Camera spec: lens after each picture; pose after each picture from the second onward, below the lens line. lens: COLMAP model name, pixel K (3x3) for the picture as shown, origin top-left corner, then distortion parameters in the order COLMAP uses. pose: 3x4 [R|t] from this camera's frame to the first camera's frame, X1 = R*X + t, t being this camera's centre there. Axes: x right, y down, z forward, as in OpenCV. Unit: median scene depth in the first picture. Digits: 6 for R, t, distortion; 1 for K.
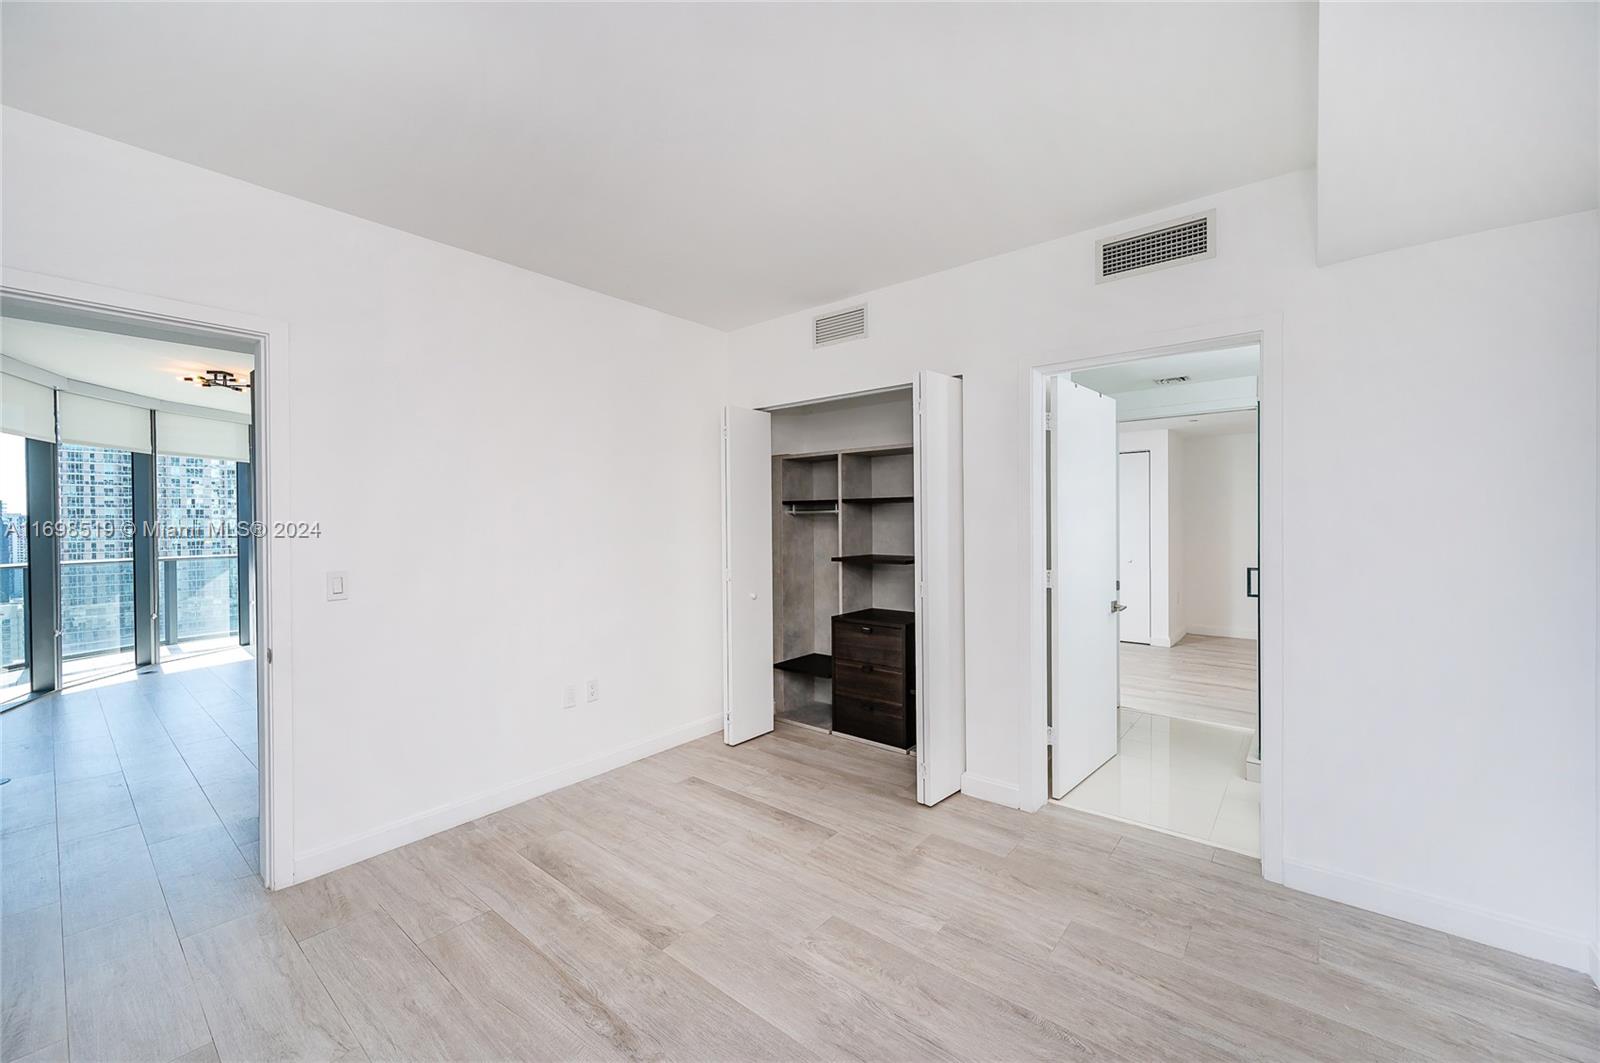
lens RADIAL K [[627.5, 0, 793.2], [0, 627.5, 527.1], [0, 0, 1]] dist [0.000915, -0.000027]
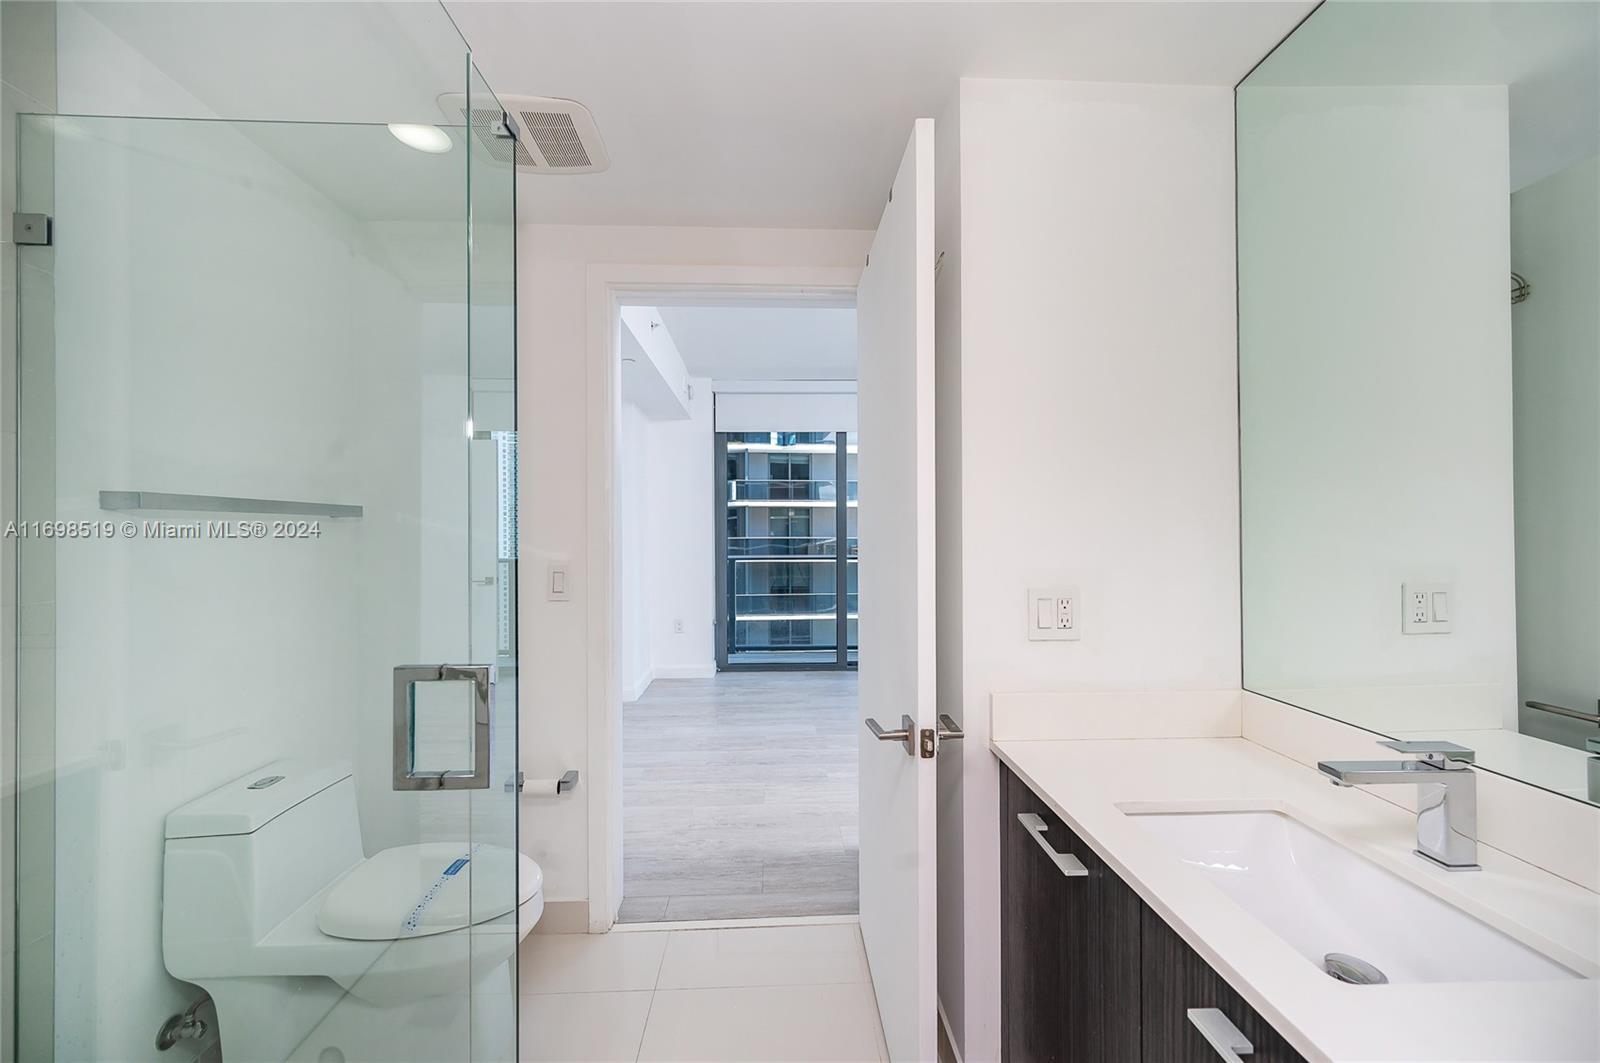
lens RADIAL K [[632.7, 0, 797.8], [0, 632.7, 529.8], [0, 0, 1]] dist [0.000172, 0.000084]
pose [[-0.741310, 0.008689, -0.671107, 1.049161], [0.005293, 0.999961, 0.007100, 0.015603], [0.671142, 0.001711, -0.741327, 1.658229]]
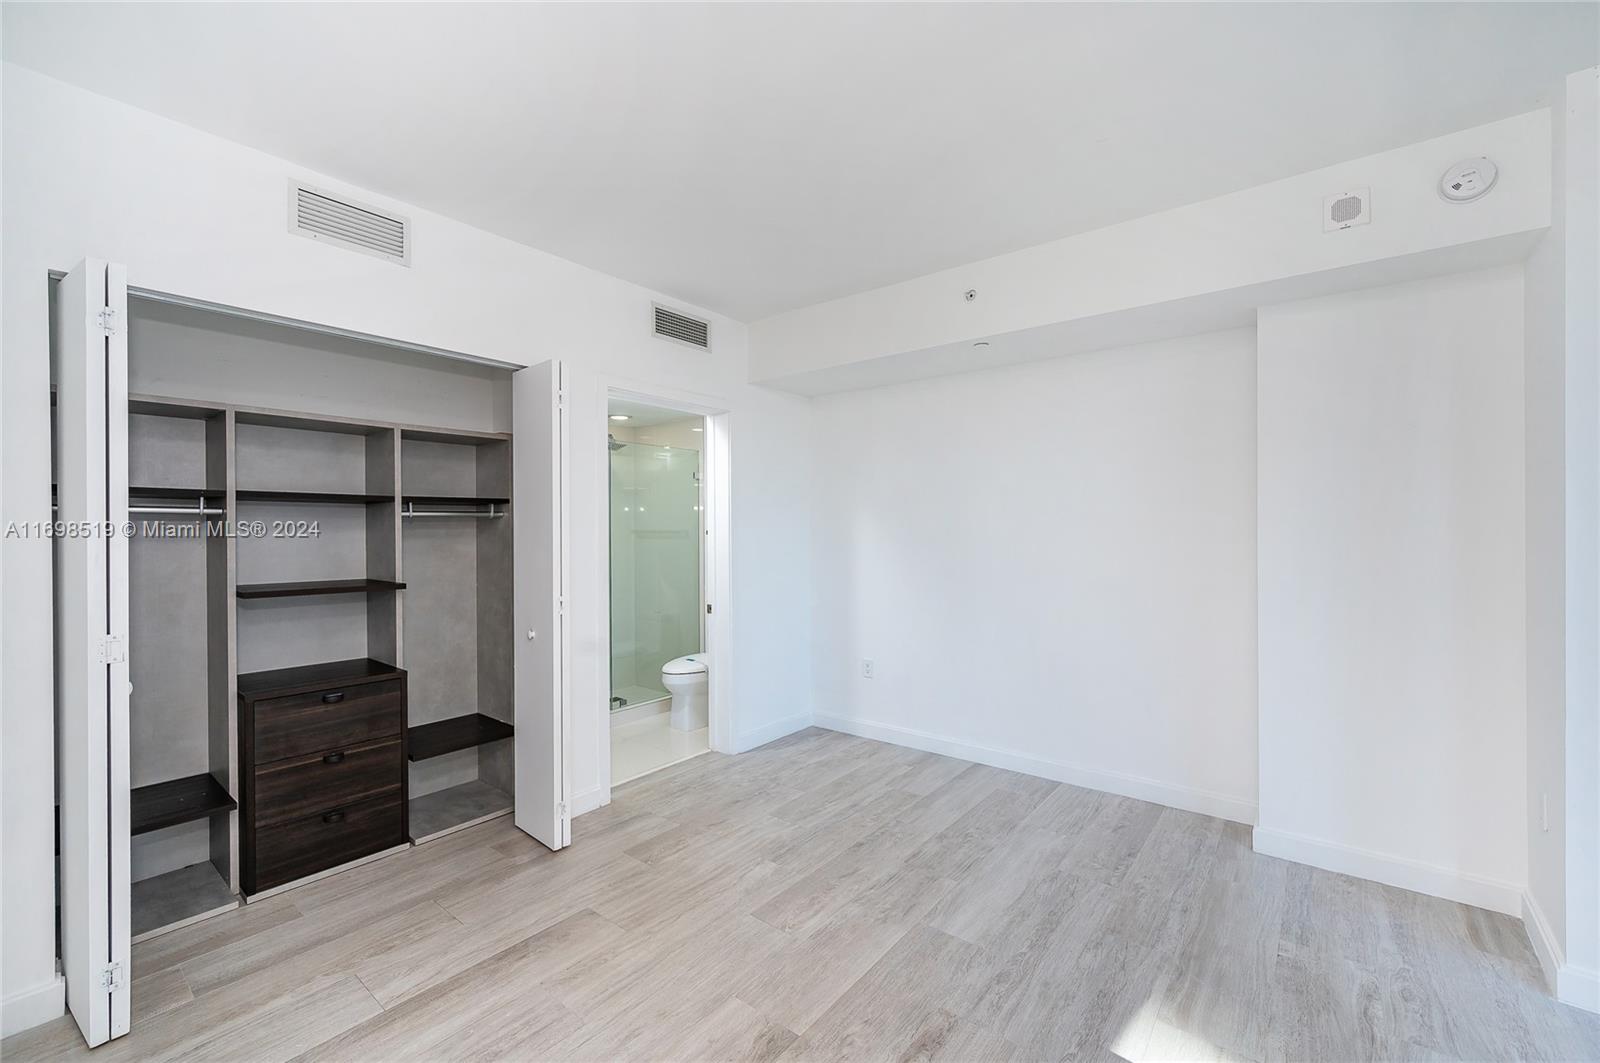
lens RADIAL K [[656.4, 0, 801.1], [0, 656.4, 533.2], [0, 0, 1]] dist [0.001857, -0.000033]
pose [[-0.017655, 0.003095, 0.999839, -0.818187], [0.013379, 0.999906, -0.002859, 0.003813], [-0.999755, 0.013326, -0.017695, 0.755322]]
